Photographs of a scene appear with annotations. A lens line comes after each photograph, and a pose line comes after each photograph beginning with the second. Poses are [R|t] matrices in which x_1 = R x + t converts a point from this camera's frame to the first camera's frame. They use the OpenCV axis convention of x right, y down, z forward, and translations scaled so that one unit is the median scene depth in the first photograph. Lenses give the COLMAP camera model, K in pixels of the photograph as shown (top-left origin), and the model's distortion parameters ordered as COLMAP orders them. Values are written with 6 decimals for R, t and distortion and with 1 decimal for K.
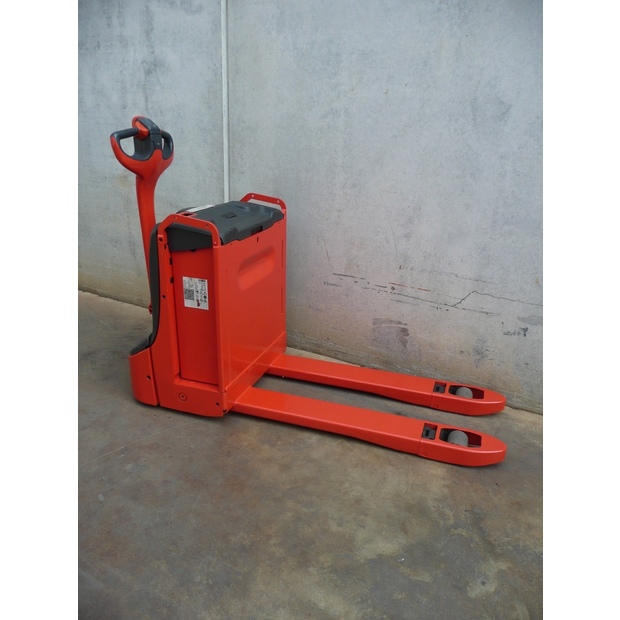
lens RADIAL K [[522.2, 0, 316.6], [0, 522.2, 313.7], [0, 0, 1]] dist [-0.029583, 0.026263]
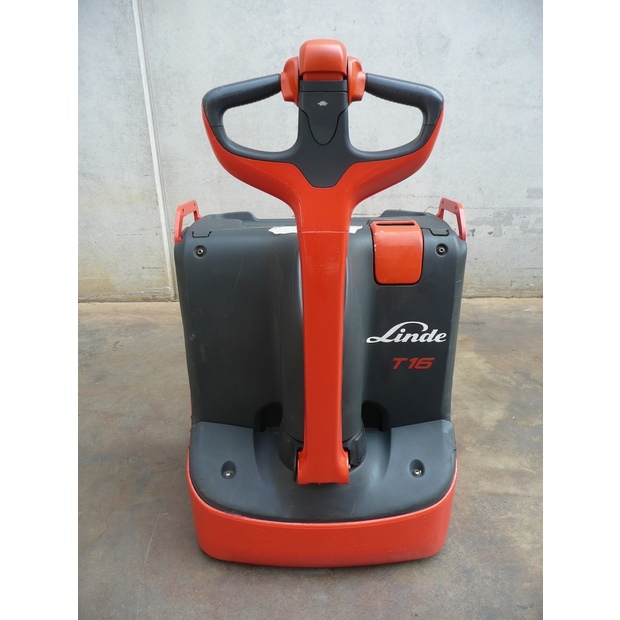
lens RADIAL K [[522.2, 0, 316.5], [0, 522.2, 312.9], [0, 0, 1]] dist [-0.029583, 0.026263]
pose [[0.867103, -0.246875, 0.432649, -0.485886], [0.212019, 0.968857, 0.127919, -0.016348], [-0.450755, -0.019189, 0.892441, 0.077508]]
